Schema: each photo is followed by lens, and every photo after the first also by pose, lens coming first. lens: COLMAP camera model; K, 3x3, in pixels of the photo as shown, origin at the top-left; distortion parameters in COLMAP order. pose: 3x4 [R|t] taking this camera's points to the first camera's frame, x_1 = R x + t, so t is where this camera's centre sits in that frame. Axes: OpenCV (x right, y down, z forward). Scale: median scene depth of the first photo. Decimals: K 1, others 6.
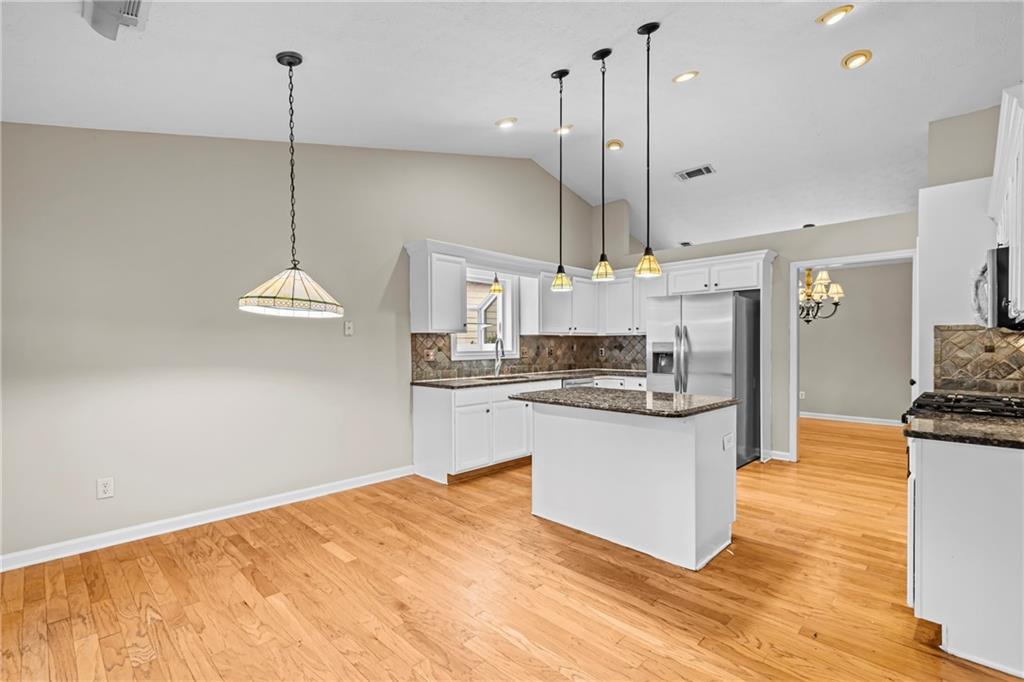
lens RADIAL K [[461.2, 0, 504.3], [0, 461.2, 350.5], [0, 0, 1]] dist [0.008217, -0.002074]
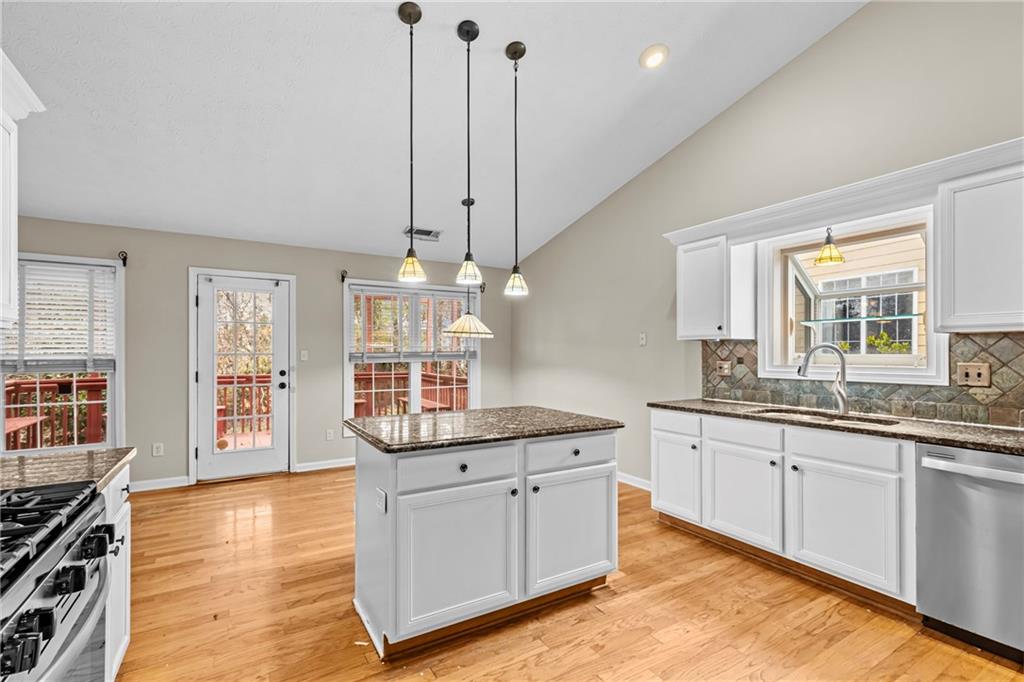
lens RADIAL K [[461.2, 0, 513.4], [0, 461.2, 349.9], [0, 0, 1]] dist [0.008217, -0.002074]
pose [[-0.225626, -0.001946, -0.974212, 0.658991], [-0.010929, 0.999940, 0.000533, -0.016448], [0.974153, 0.010767, -0.225634, 0.801368]]
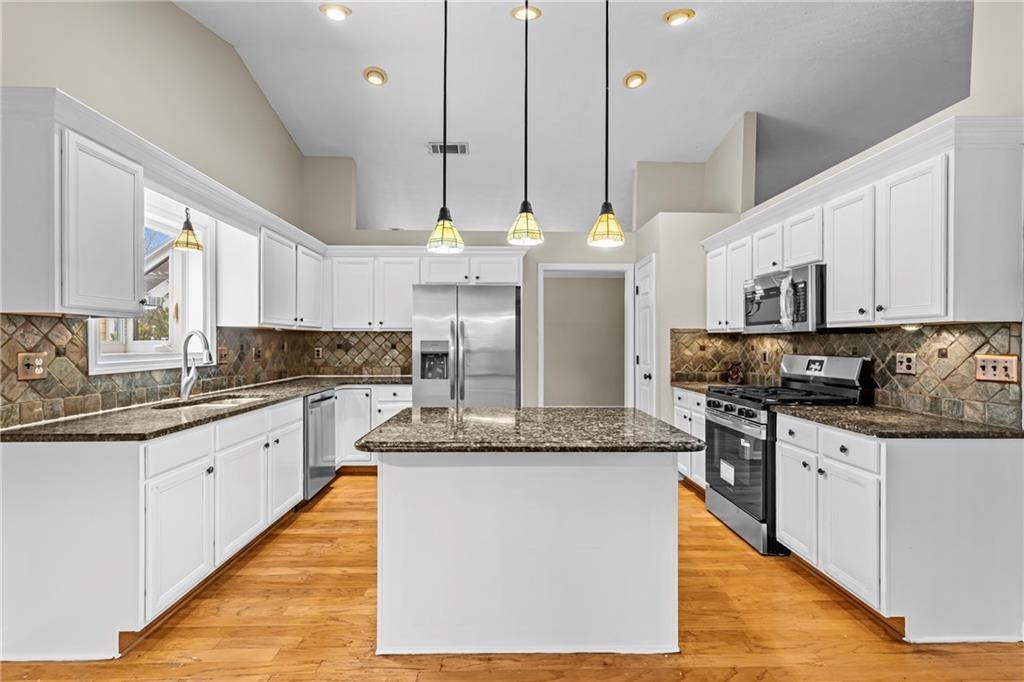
lens RADIAL K [[461.2, 0, 506.3], [0, 461.2, 341.4], [0, 0, 1]] dist [0.008217, -0.002074]
pose [[0.690855, 0.007126, 0.722958, -0.164613], [0.004789, 0.999884, -0.014433, -0.004035], [-0.722977, 0.013434, 0.690741, 0.361347]]
